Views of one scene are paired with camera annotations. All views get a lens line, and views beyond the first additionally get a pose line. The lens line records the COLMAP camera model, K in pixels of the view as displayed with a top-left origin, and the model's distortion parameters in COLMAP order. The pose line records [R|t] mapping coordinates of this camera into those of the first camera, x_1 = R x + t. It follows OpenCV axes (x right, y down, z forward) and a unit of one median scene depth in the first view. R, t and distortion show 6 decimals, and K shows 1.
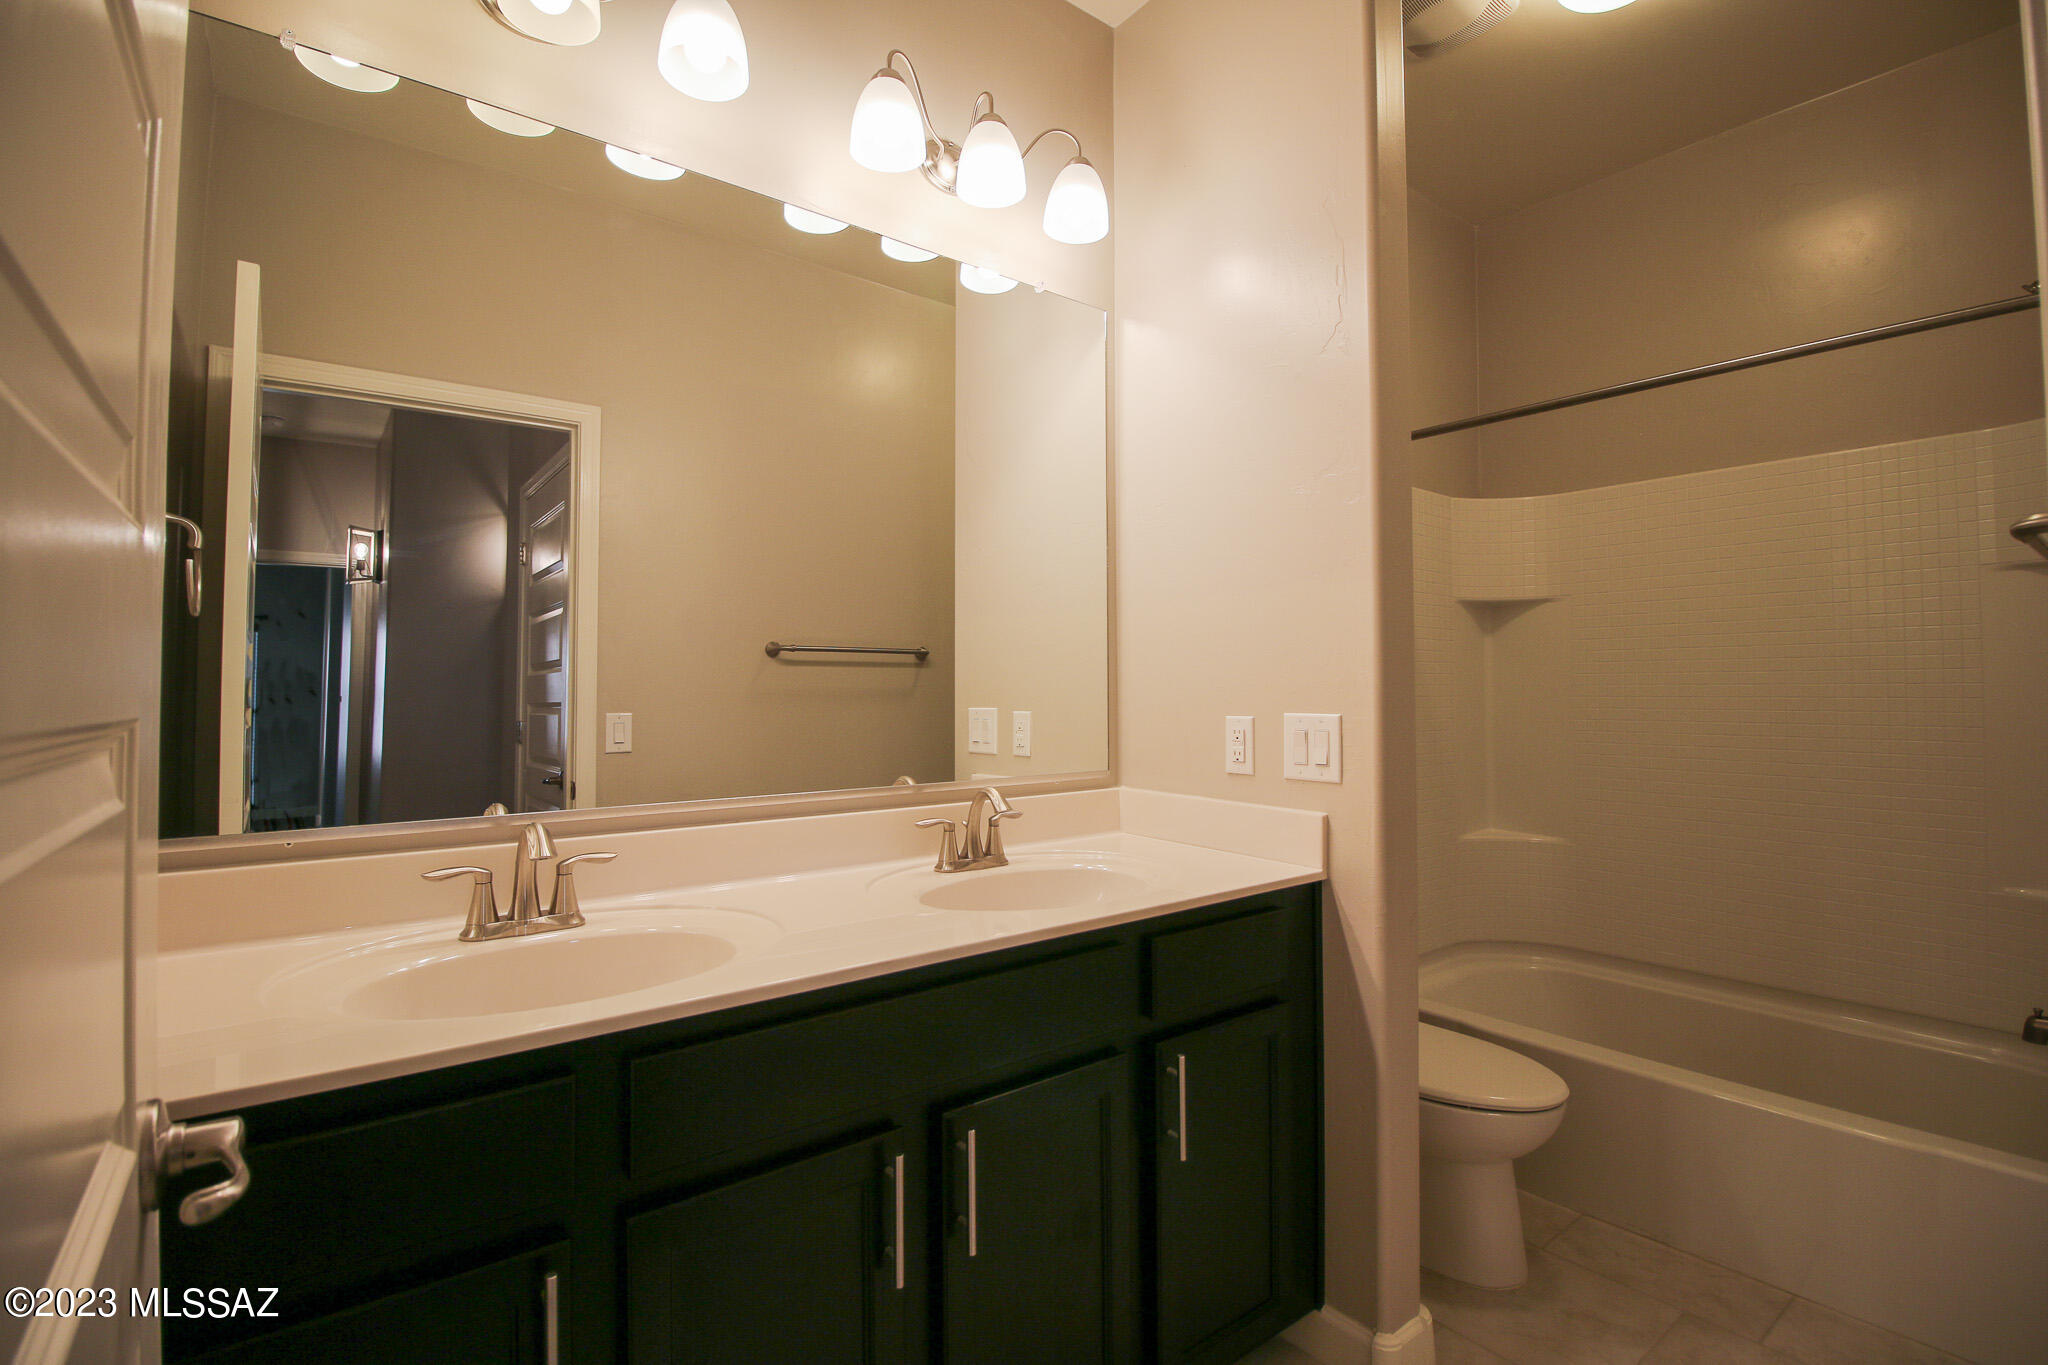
lens RADIAL K [[948.7, 0, 1017.0], [0, 948.7, 680.1], [0, 0, 1]] dist [0.004949, 0.000045]
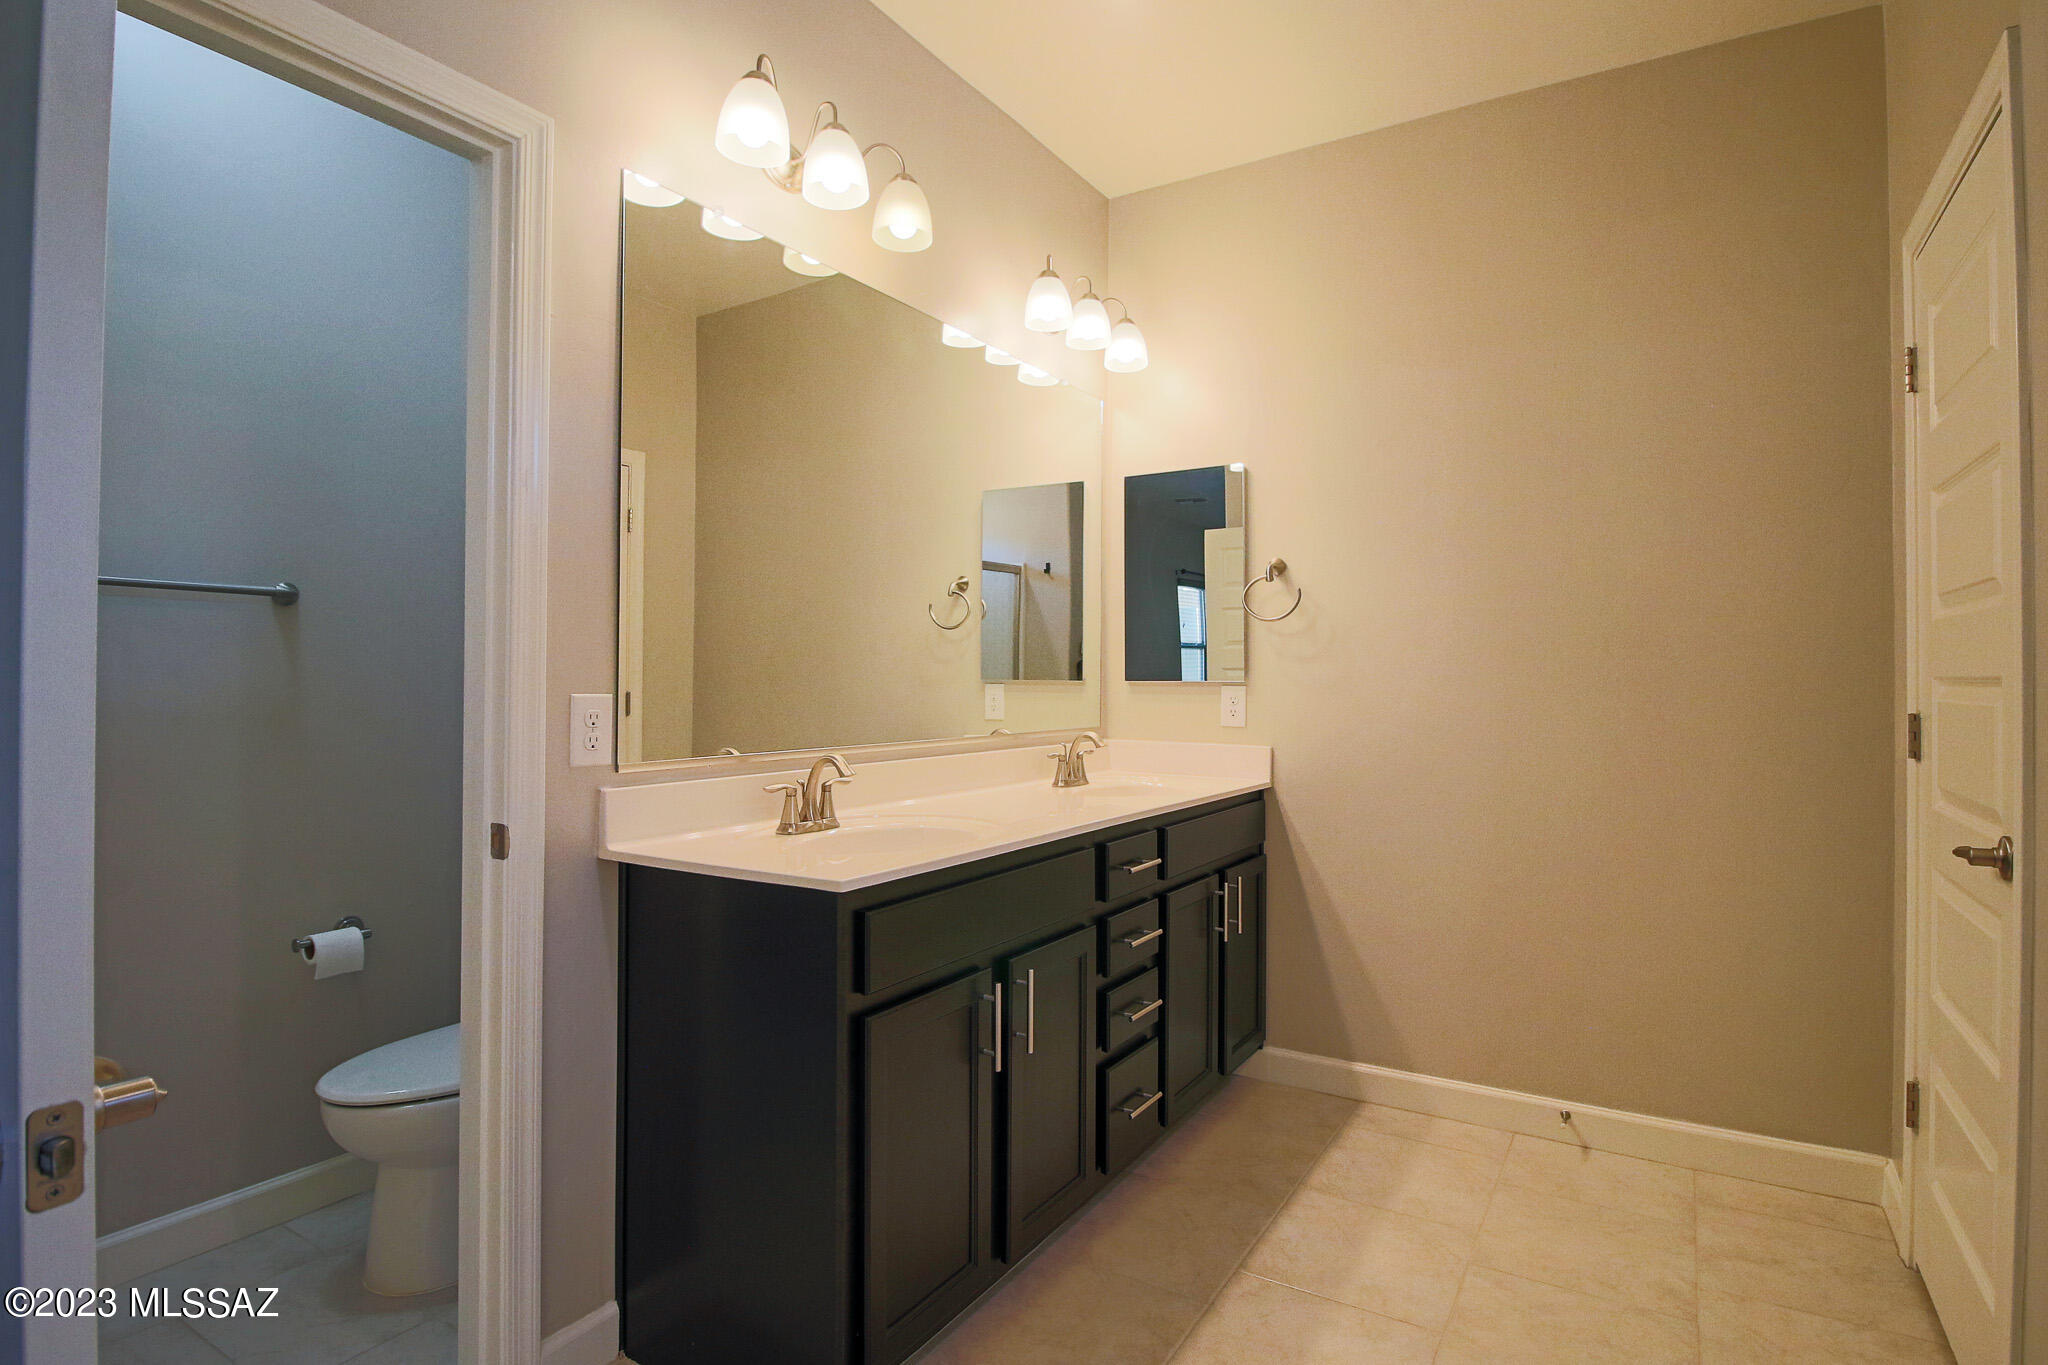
lens RADIAL K [[1052.4, 0, 1029.5], [0, 1052.4, 677.1], [0, 0, 1]] dist [-0.018472, -0.005170]
pose [[0.929539, 0.020970, 0.368127, -0.287093], [-0.028571, 0.999476, 0.015209, -0.000296], [-0.367615, -0.024655, 0.929651, -0.214928]]
